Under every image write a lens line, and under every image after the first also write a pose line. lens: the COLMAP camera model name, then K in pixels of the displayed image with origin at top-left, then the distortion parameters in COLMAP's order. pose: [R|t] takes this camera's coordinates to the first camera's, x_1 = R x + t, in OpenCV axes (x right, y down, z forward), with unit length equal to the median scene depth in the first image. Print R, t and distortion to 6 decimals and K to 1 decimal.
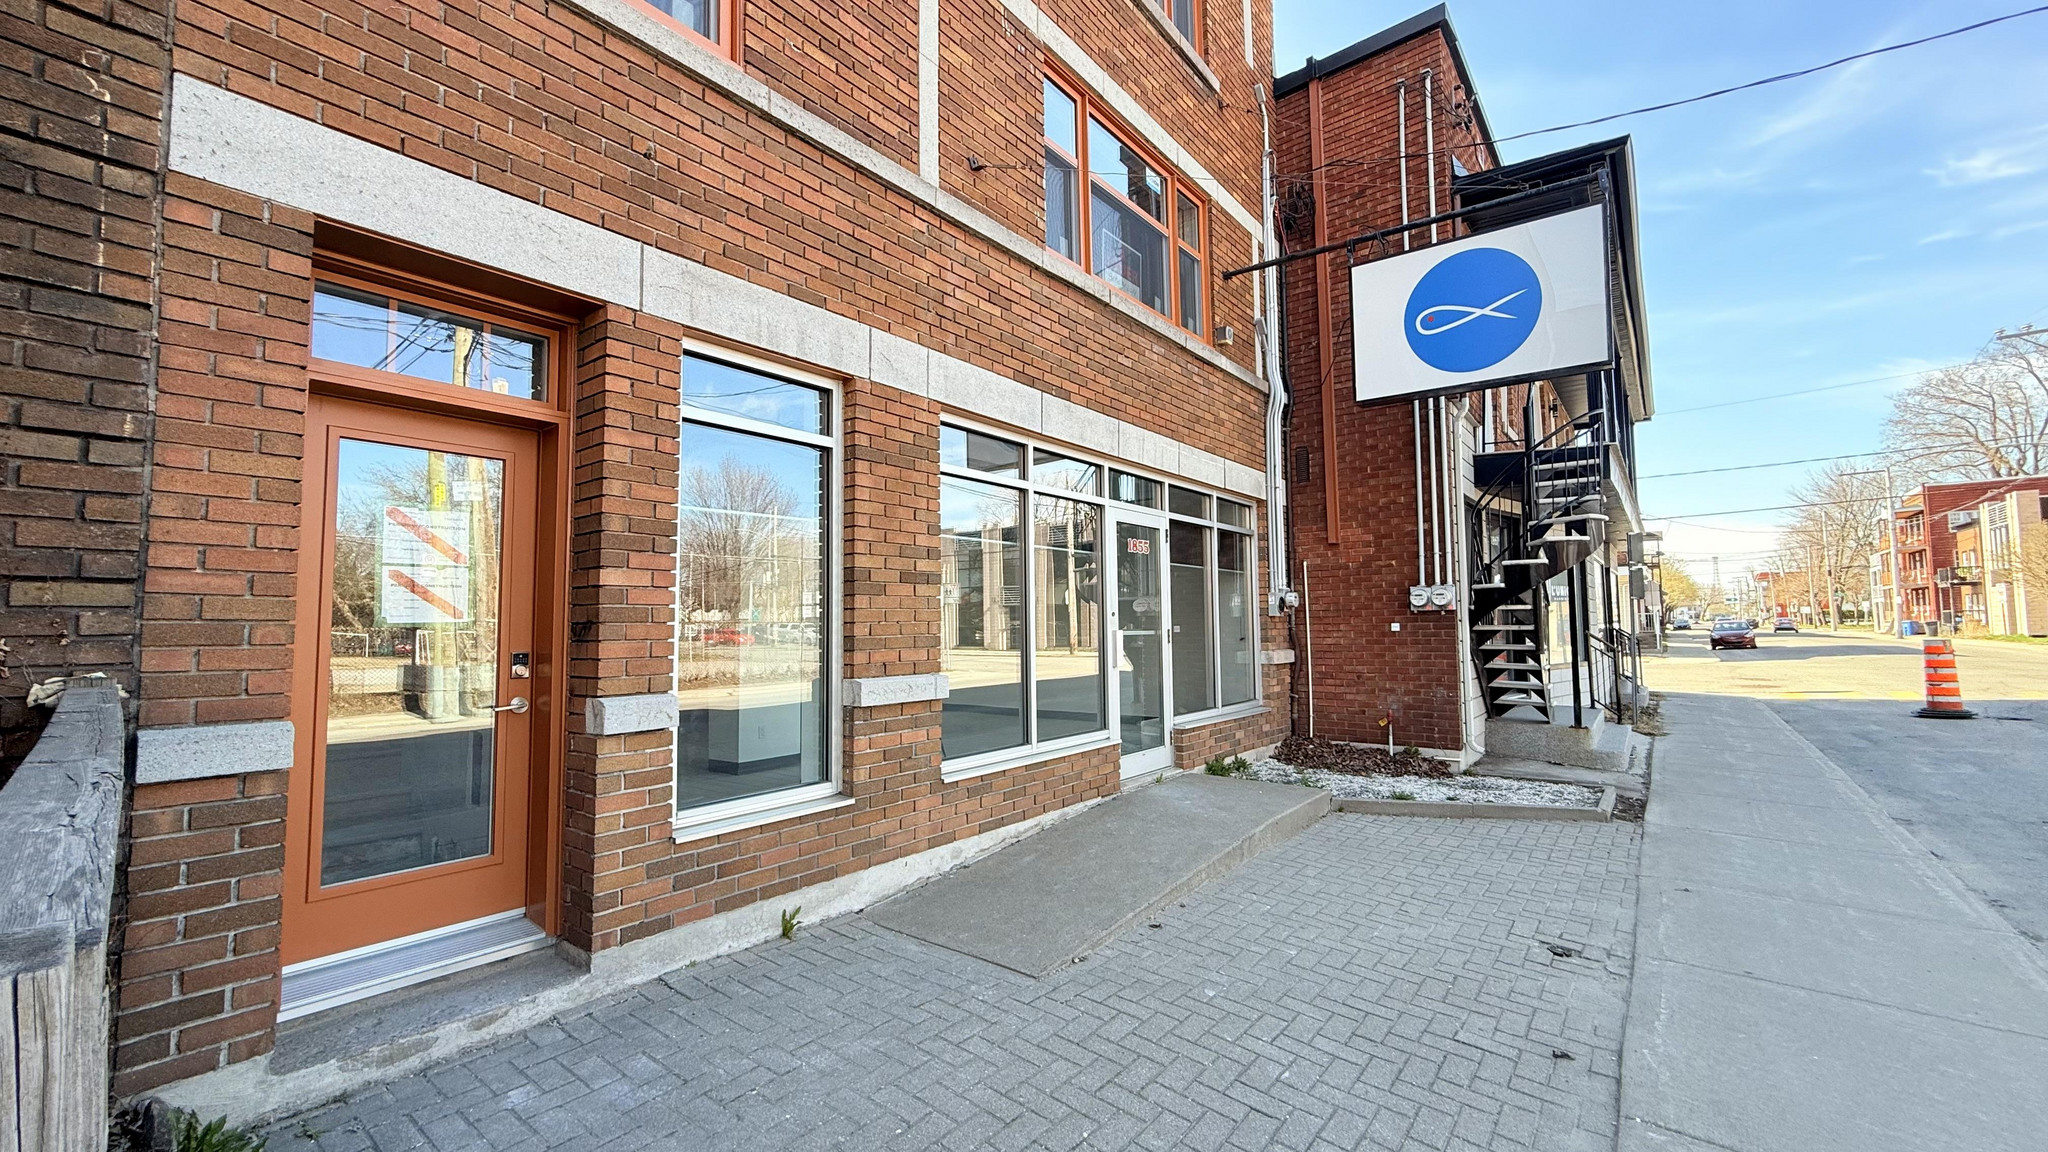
lens RADIAL K [[807.1, 0, 1020.8], [0, 807.1, 576.3], [0, 0, 1]] dist [0.001244, 0.000176]
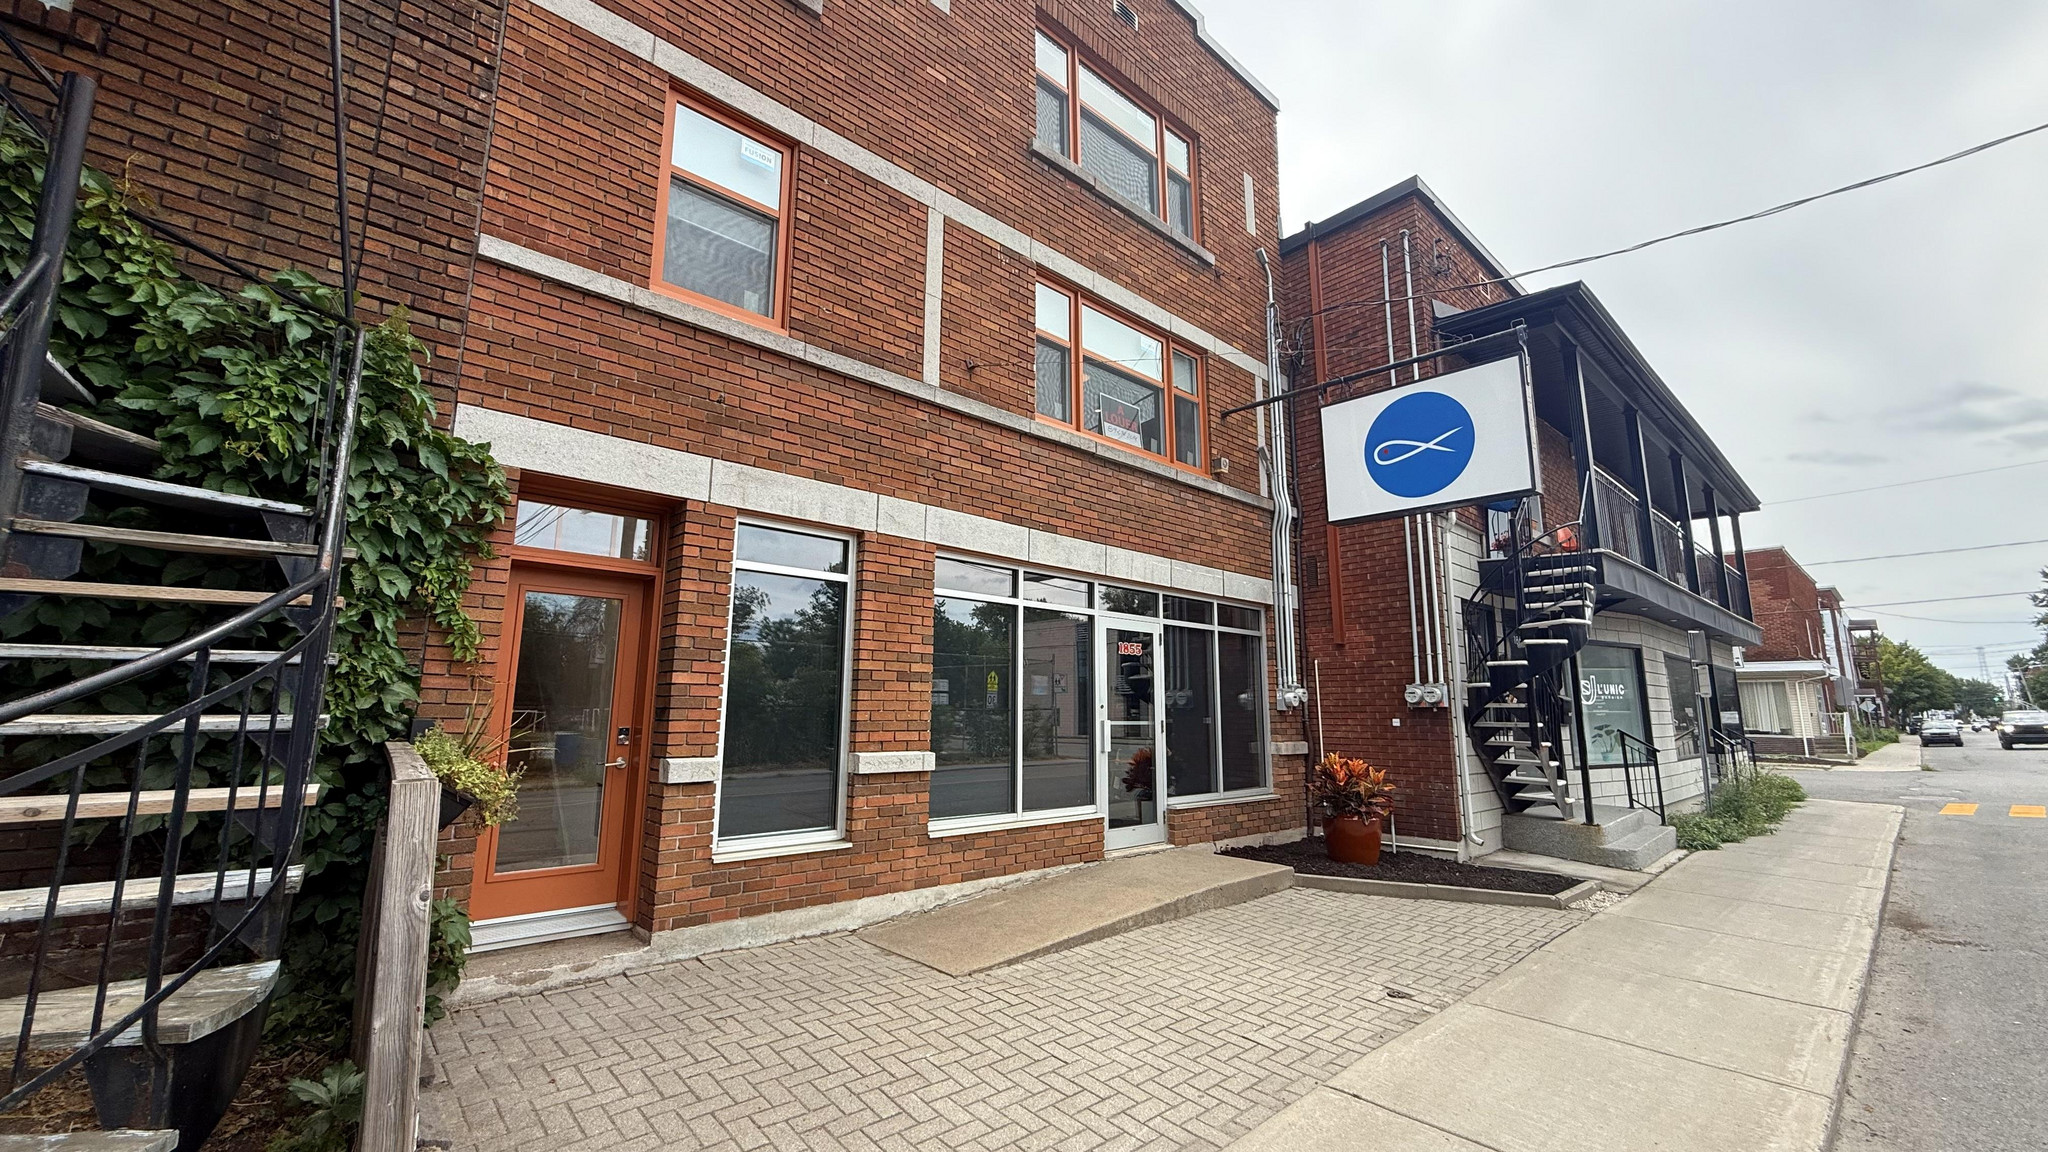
lens RADIAL K [[807.1, 0, 1025.0], [0, 807.1, 578.3], [0, 0, 1]] dist [0.001244, 0.000176]
pose [[0.987564, -0.009597, -0.156922, 0.253379], [-0.007025, 0.994445, -0.105027, -0.020625], [0.157058, 0.104823, 0.982011, -0.276696]]
